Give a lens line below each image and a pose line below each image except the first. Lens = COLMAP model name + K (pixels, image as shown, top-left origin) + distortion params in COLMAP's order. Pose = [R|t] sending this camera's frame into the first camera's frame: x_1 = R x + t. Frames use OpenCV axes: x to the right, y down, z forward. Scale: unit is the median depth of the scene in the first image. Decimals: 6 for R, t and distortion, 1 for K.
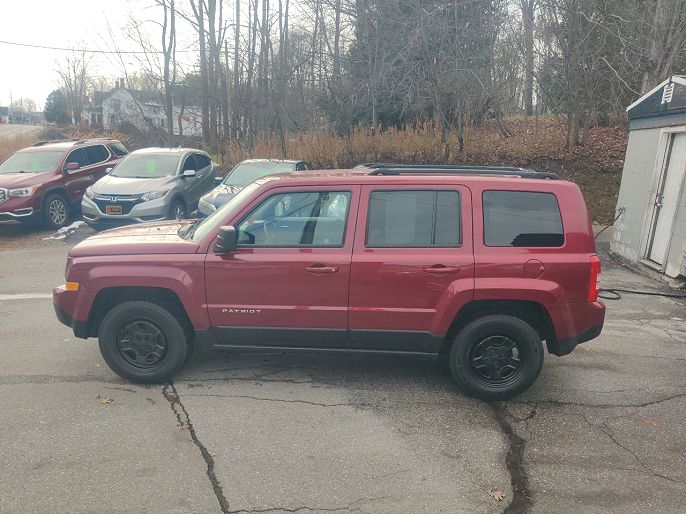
lens RADIAL K [[638.4, 0, 344.8], [0, 638.4, 258.4], [0, 0, 1]] dist [-0.033170, 0.000000]
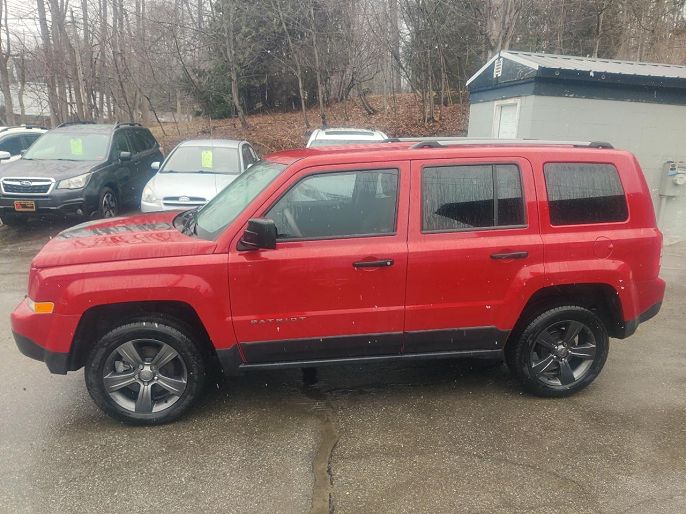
lens RADIAL K [[638.4, 0, 342.8], [0, 638.4, 252.8], [0, 0, 1]] dist [-0.033170, 0.000000]
pose [[0.973126, -0.063499, 0.221347, -0.033053], [0.057275, 0.997765, 0.034432, -0.003526], [-0.223038, -0.020829, 0.974587, 0.025498]]
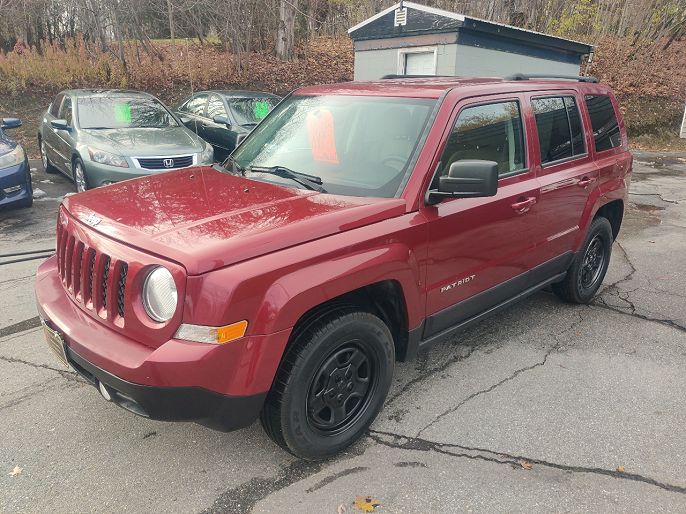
lens RADIAL K [[598.2, 0, 357.3], [0, 598.2, 241.9], [0, 0, 1]] dist [-0.013305, 0.012912]
pose [[0.608814, -0.207515, 0.765691, -4.103989], [0.135806, 0.978196, 0.157125, -0.453336], [-0.781602, 0.008325, 0.623721, 3.834475]]
